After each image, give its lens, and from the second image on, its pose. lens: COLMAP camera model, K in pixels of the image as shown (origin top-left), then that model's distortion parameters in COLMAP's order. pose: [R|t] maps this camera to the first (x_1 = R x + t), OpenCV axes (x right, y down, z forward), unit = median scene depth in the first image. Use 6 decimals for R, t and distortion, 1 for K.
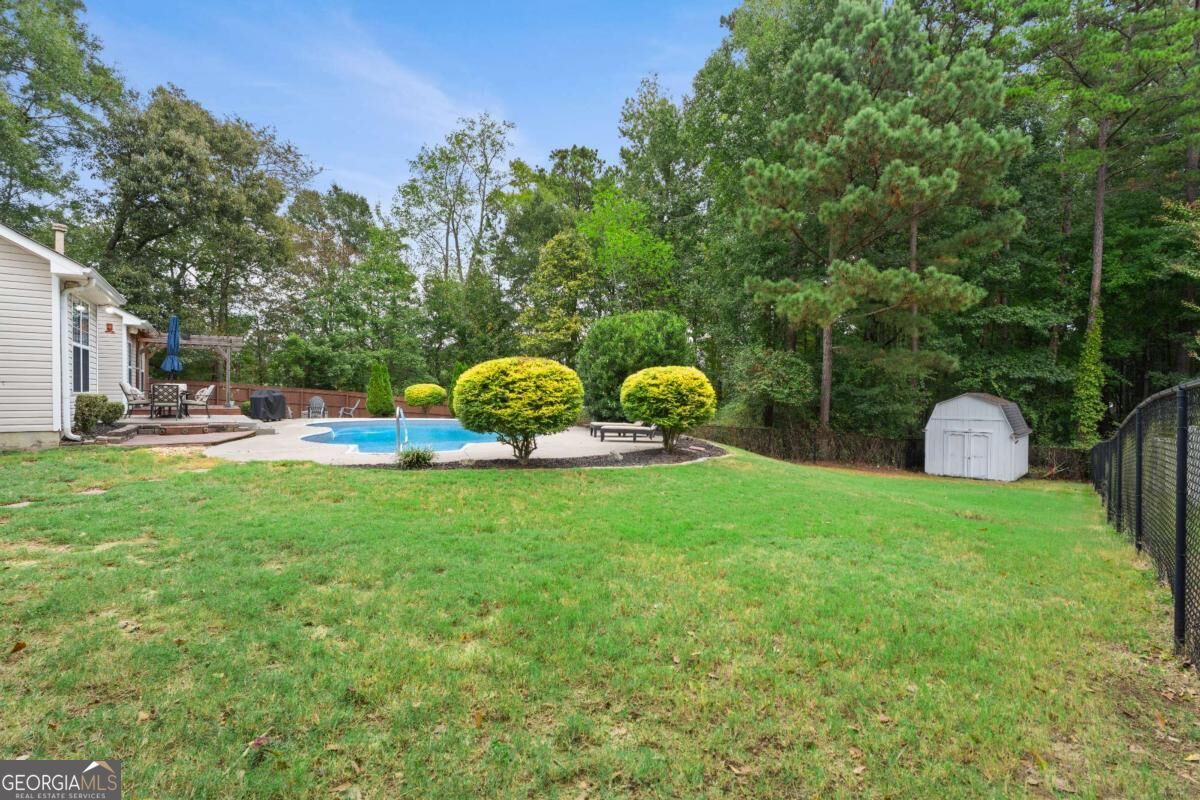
lens RADIAL K [[533.5, 0, 600.0], [0, 533.5, 400.0], [0, 0, 1]] dist [0.001494, -0.000320]
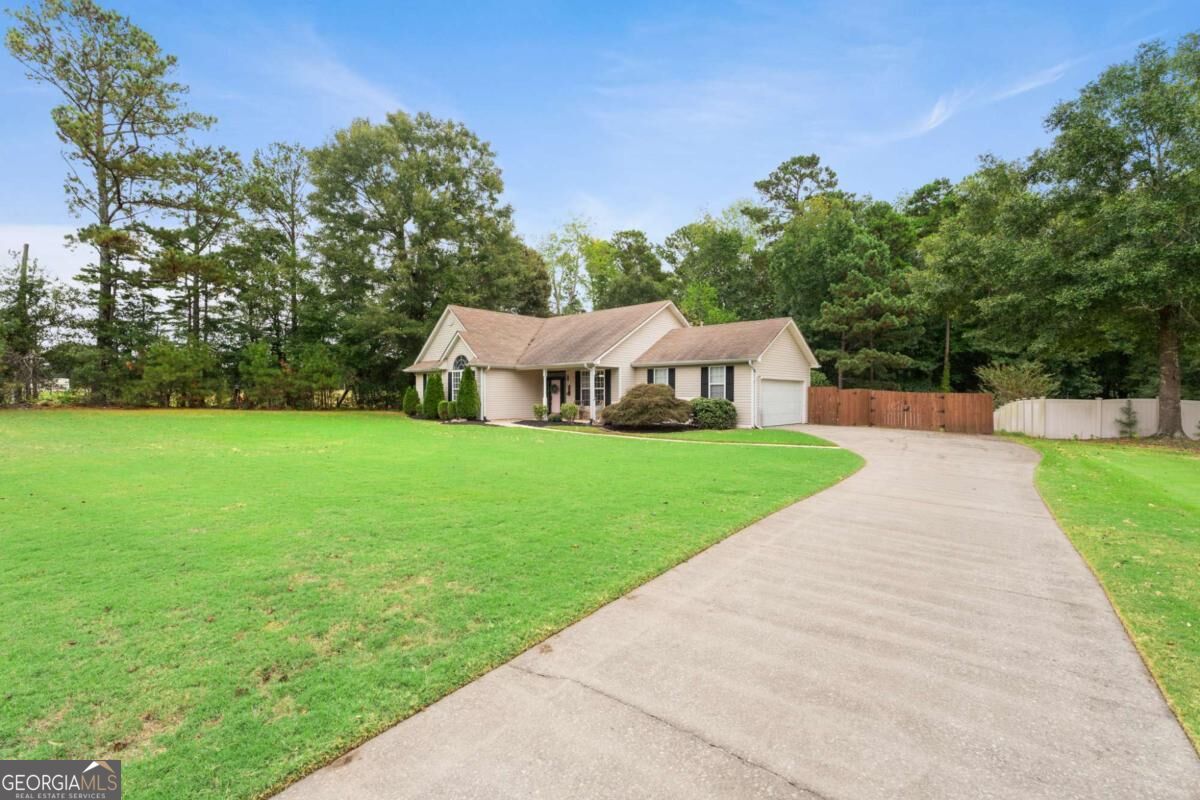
lens RADIAL K [[533.5, 0, 600.0], [0, 533.5, 400.0], [0, 0, 1]] dist [0.001494, -0.000320]
pose [[0.978260, -0.007638, 0.207243, -0.978169], [0.006359, 0.999956, 0.006838, -0.035668], [-0.207286, -0.005372, 0.978266, -0.907450]]
